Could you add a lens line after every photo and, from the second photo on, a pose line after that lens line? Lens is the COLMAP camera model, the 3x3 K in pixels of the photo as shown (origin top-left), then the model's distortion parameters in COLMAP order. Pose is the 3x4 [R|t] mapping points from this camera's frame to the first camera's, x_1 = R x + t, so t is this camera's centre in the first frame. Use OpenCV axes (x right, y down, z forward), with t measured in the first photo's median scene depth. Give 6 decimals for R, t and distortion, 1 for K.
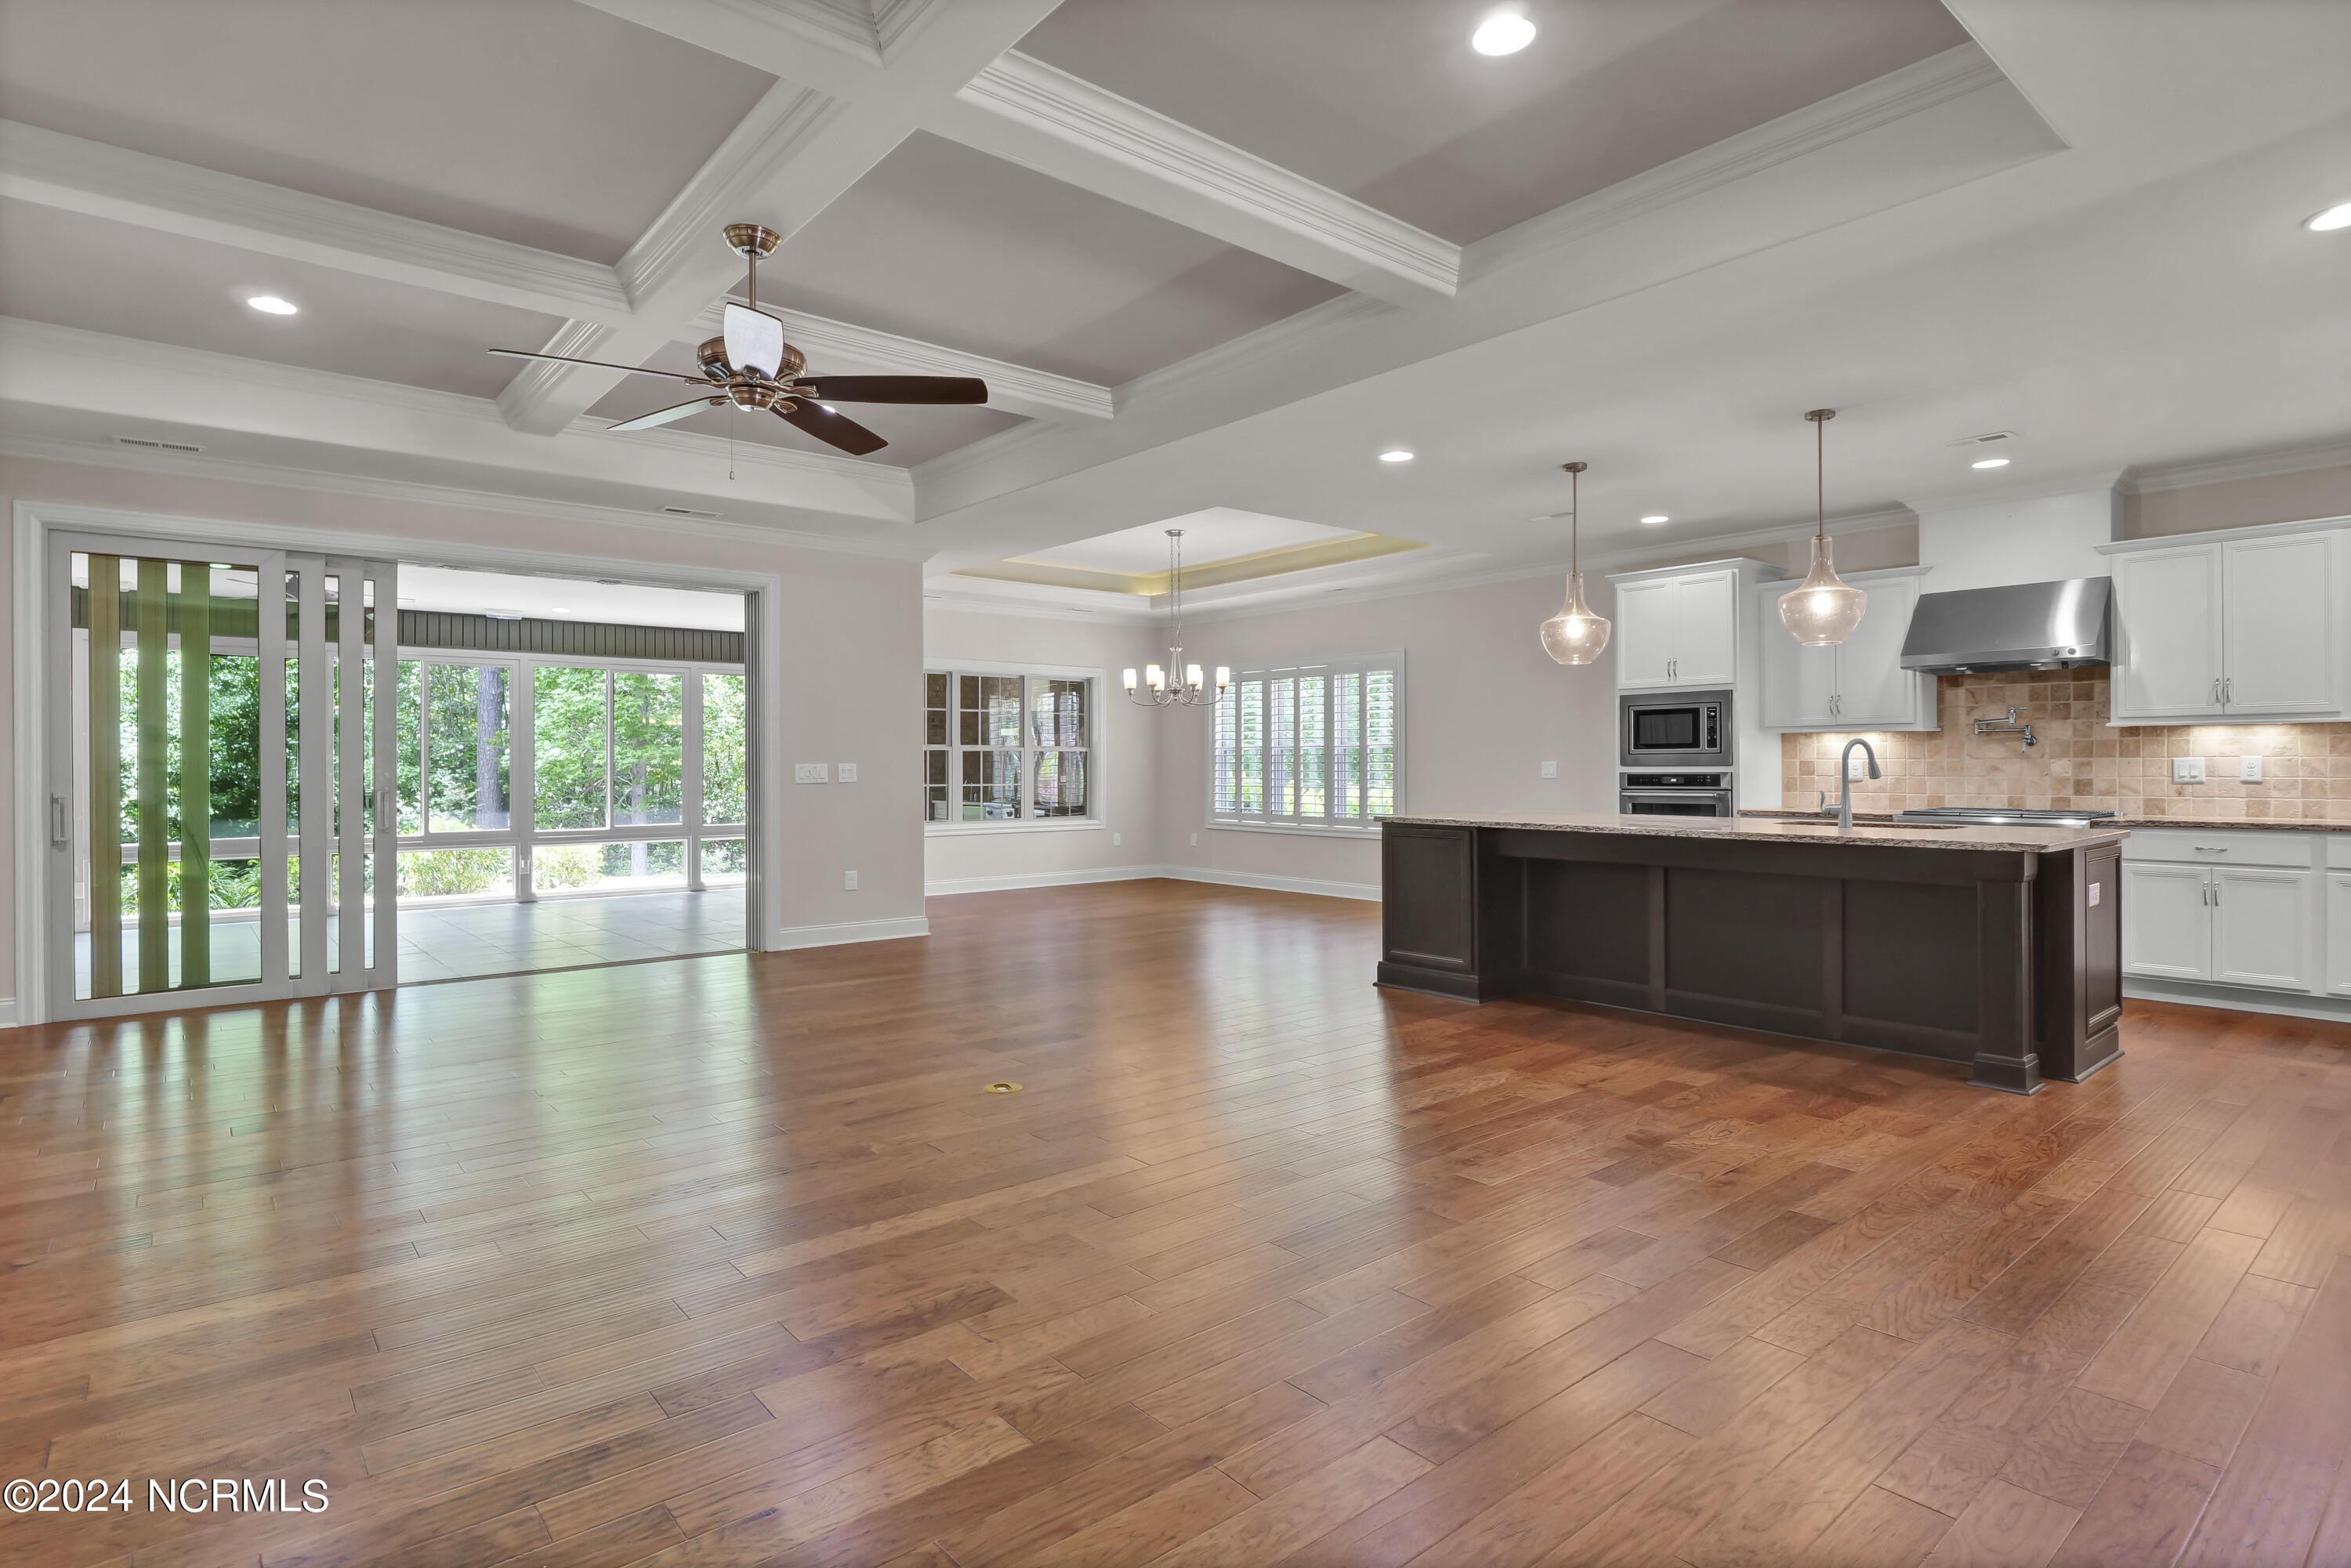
lens RADIAL K [[1179.0, 0, 1175.5], [0, 1179.0, 784.0], [0, 0, 1]] dist [-0.001475, -0.000261]
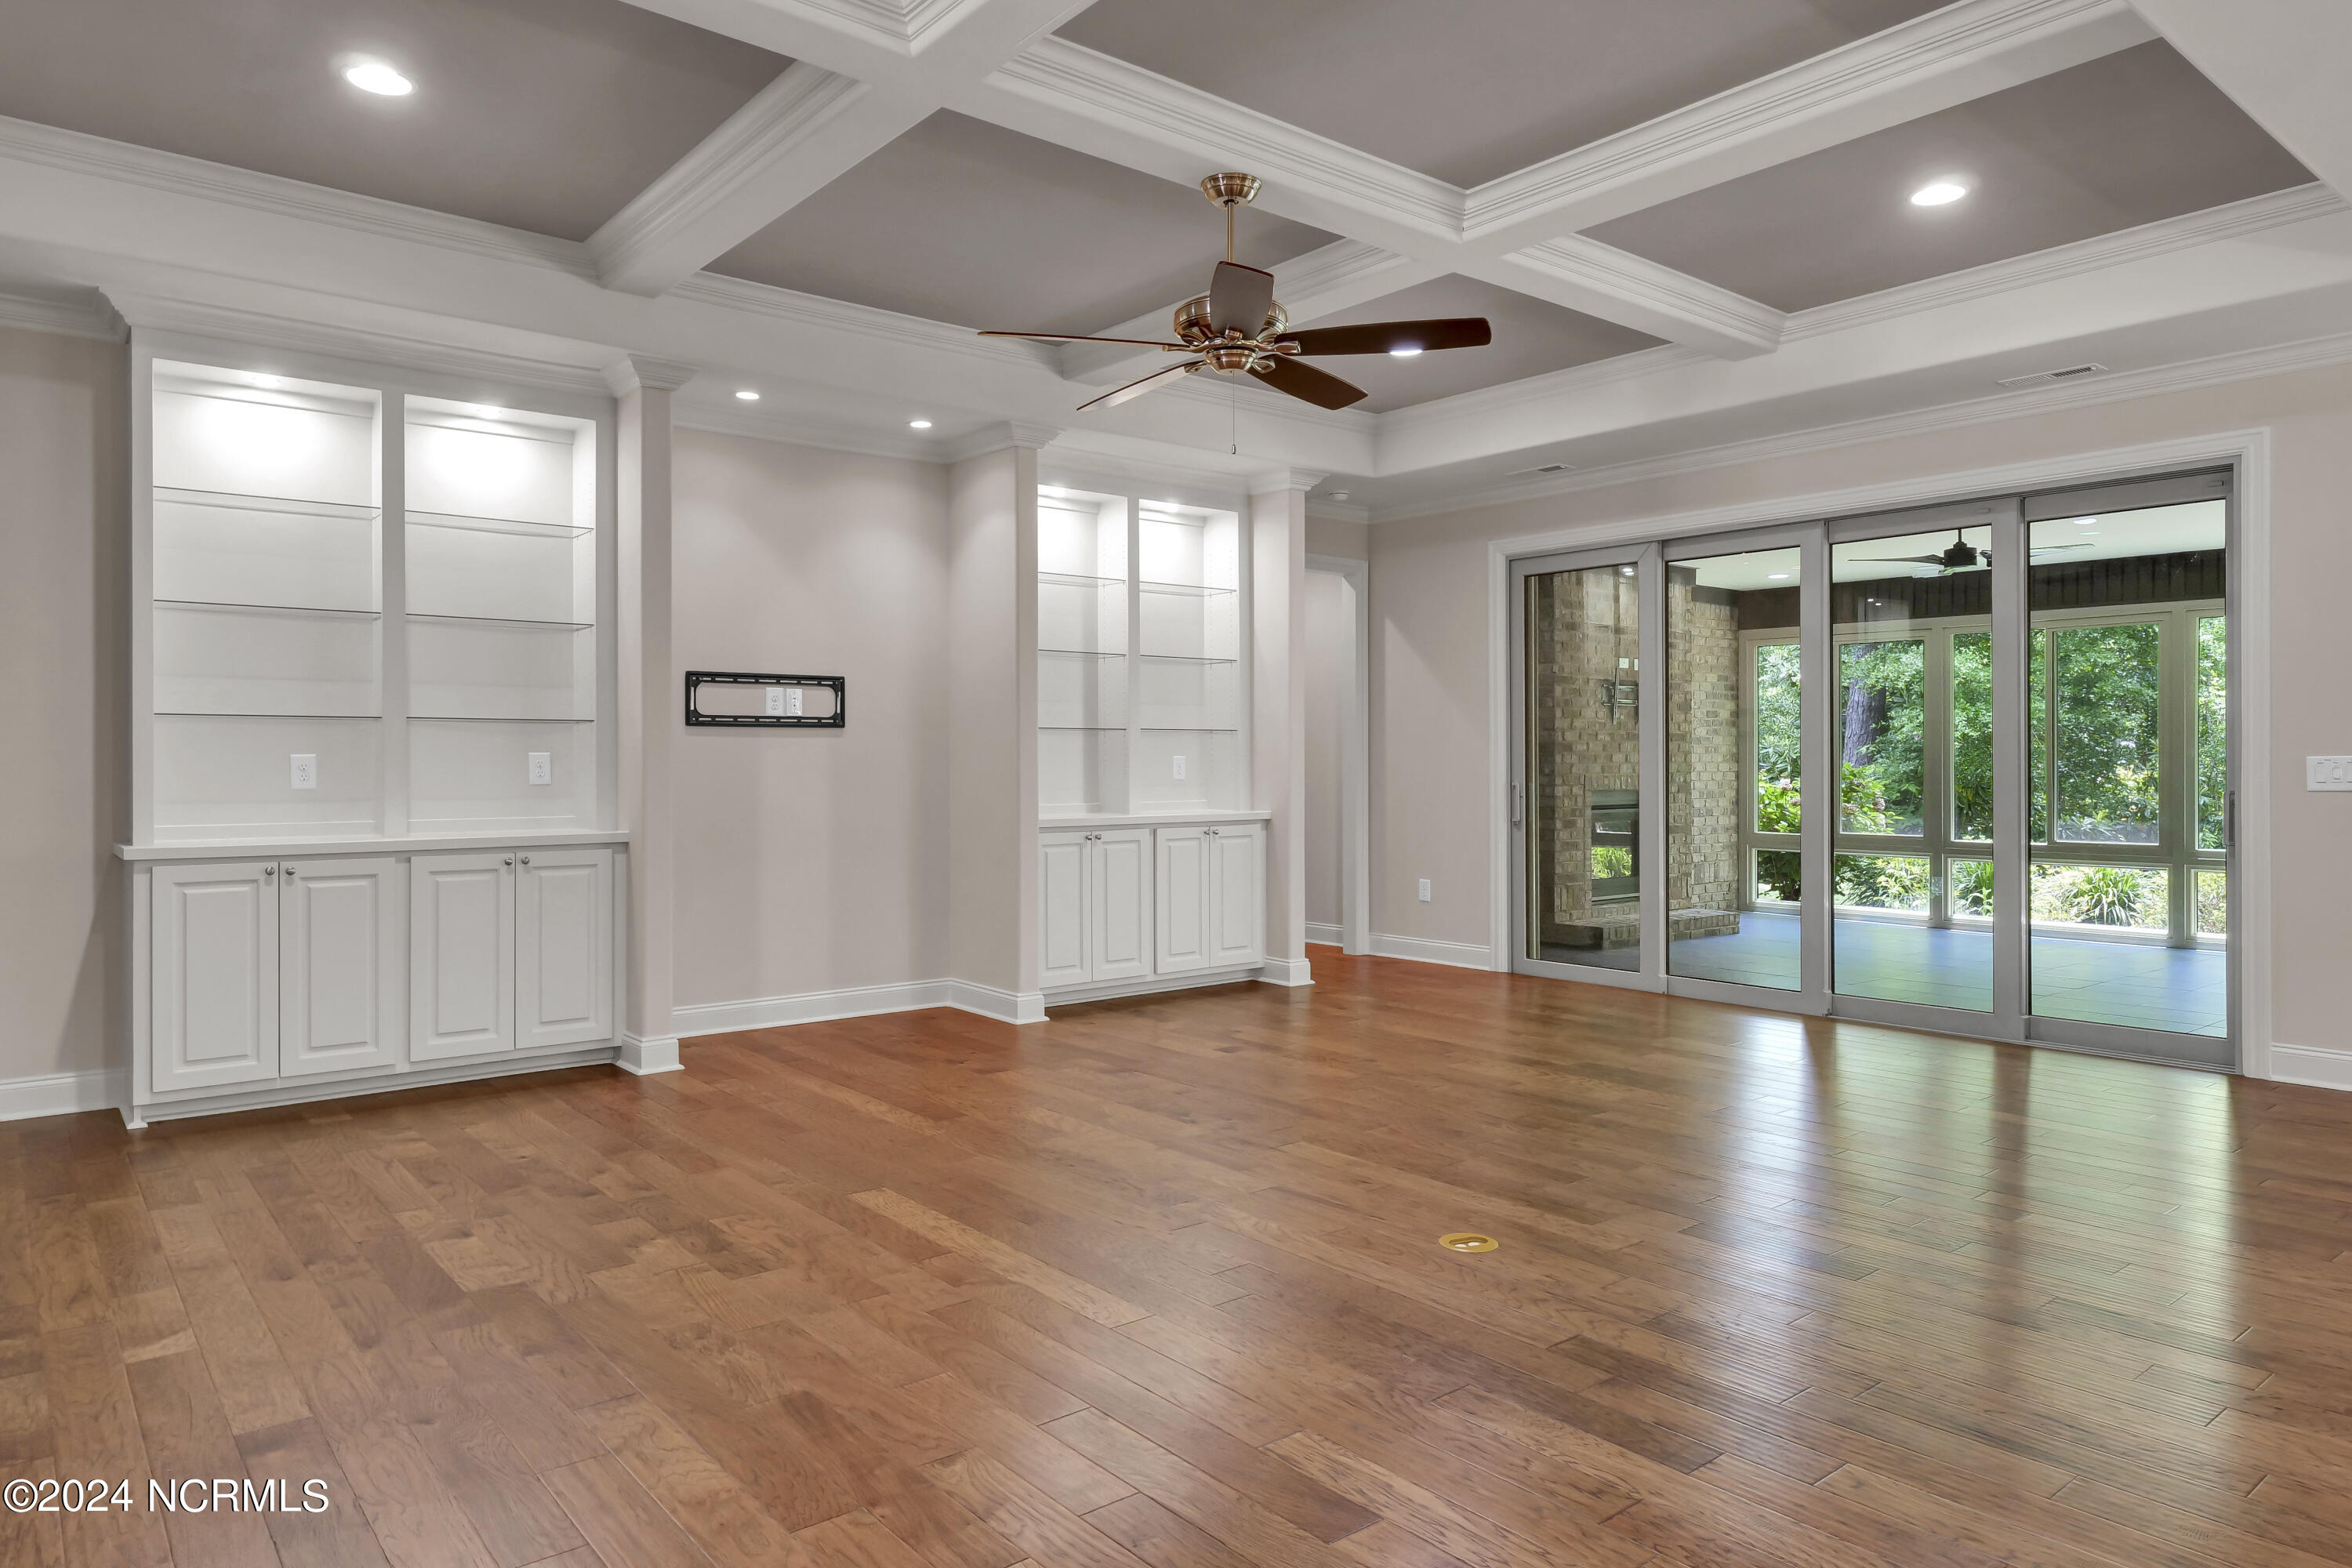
lens RADIAL K [[1489.6, 0, 1175.0], [0, 1489.6, 759.4], [0, 0, 1]] dist [0.002398, 0.003031]
pose [[-0.010479, 0.004791, -0.999934, 1.009135], [-0.018663, 0.999813, 0.004986, -0.025041], [0.999771, 0.018714, -0.010388, 1.210385]]
